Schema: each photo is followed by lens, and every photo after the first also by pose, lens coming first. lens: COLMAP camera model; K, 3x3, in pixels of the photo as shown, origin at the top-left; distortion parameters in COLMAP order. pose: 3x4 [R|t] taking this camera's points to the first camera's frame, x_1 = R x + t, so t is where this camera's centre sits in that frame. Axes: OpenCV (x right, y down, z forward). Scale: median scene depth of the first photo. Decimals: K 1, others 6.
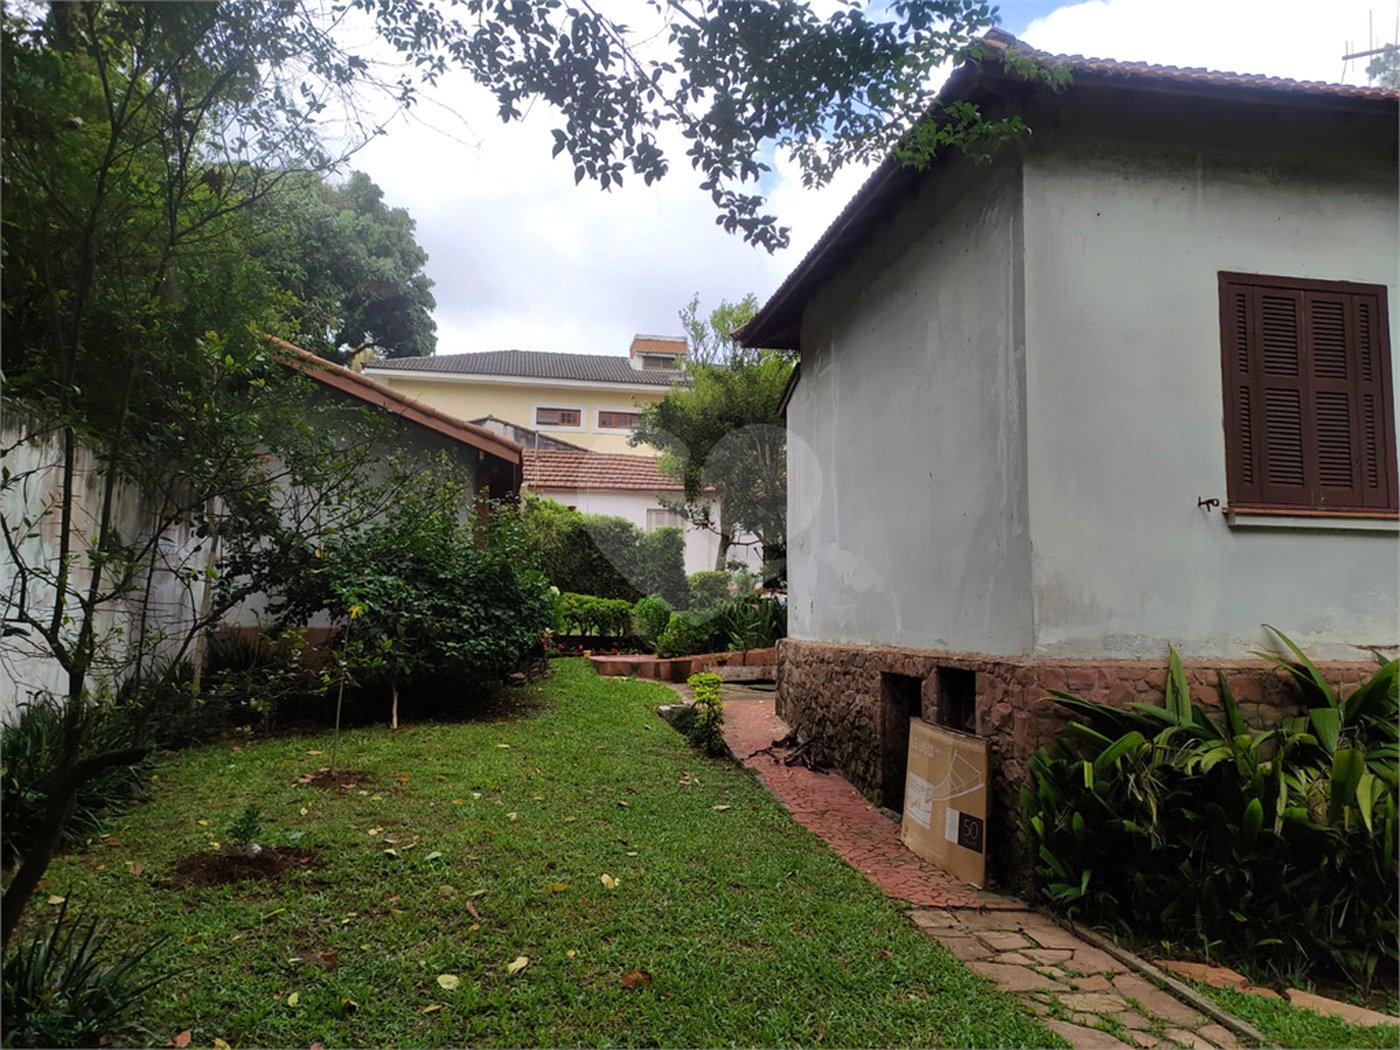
lens RADIAL K [[1048.7, 0, 695.2], [0, 1048.7, 526.5], [0, 0, 1]] dist [0.084099, -0.085183]
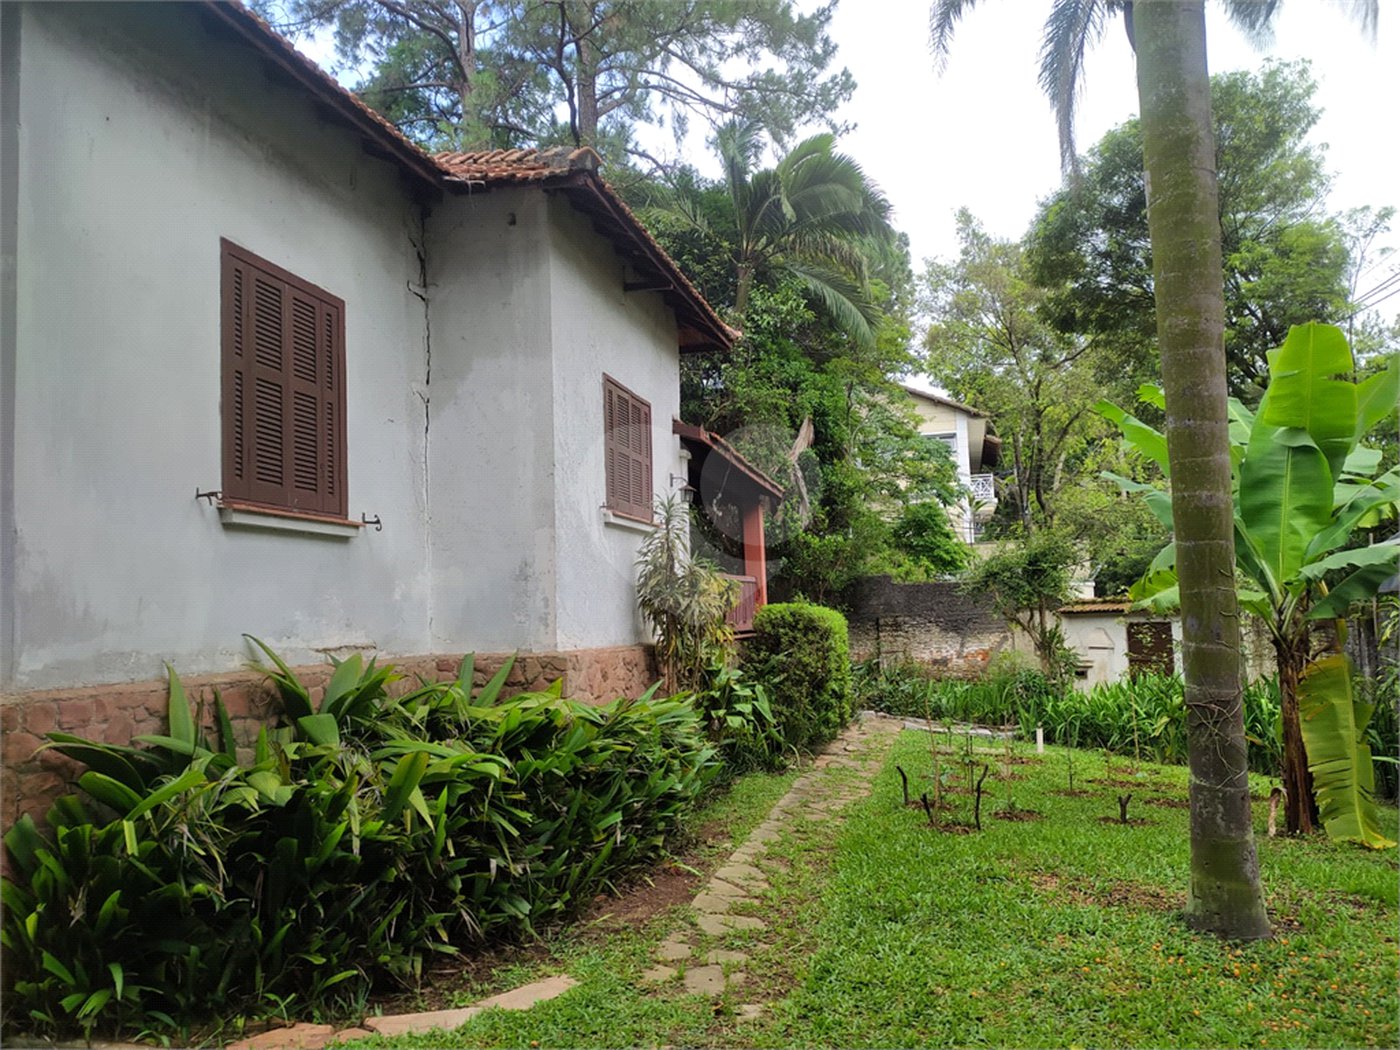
lens RADIAL K [[1048.7, 0, 695.2], [0, 1048.7, 526.5], [0, 0, 1]] dist [0.084099, -0.085183]
pose [[0.406664, 0.054394, 0.911957, -0.156819], [-0.050508, 0.998038, -0.037006, 0.015852], [-0.912180, -0.031012, 0.408614, 0.282719]]
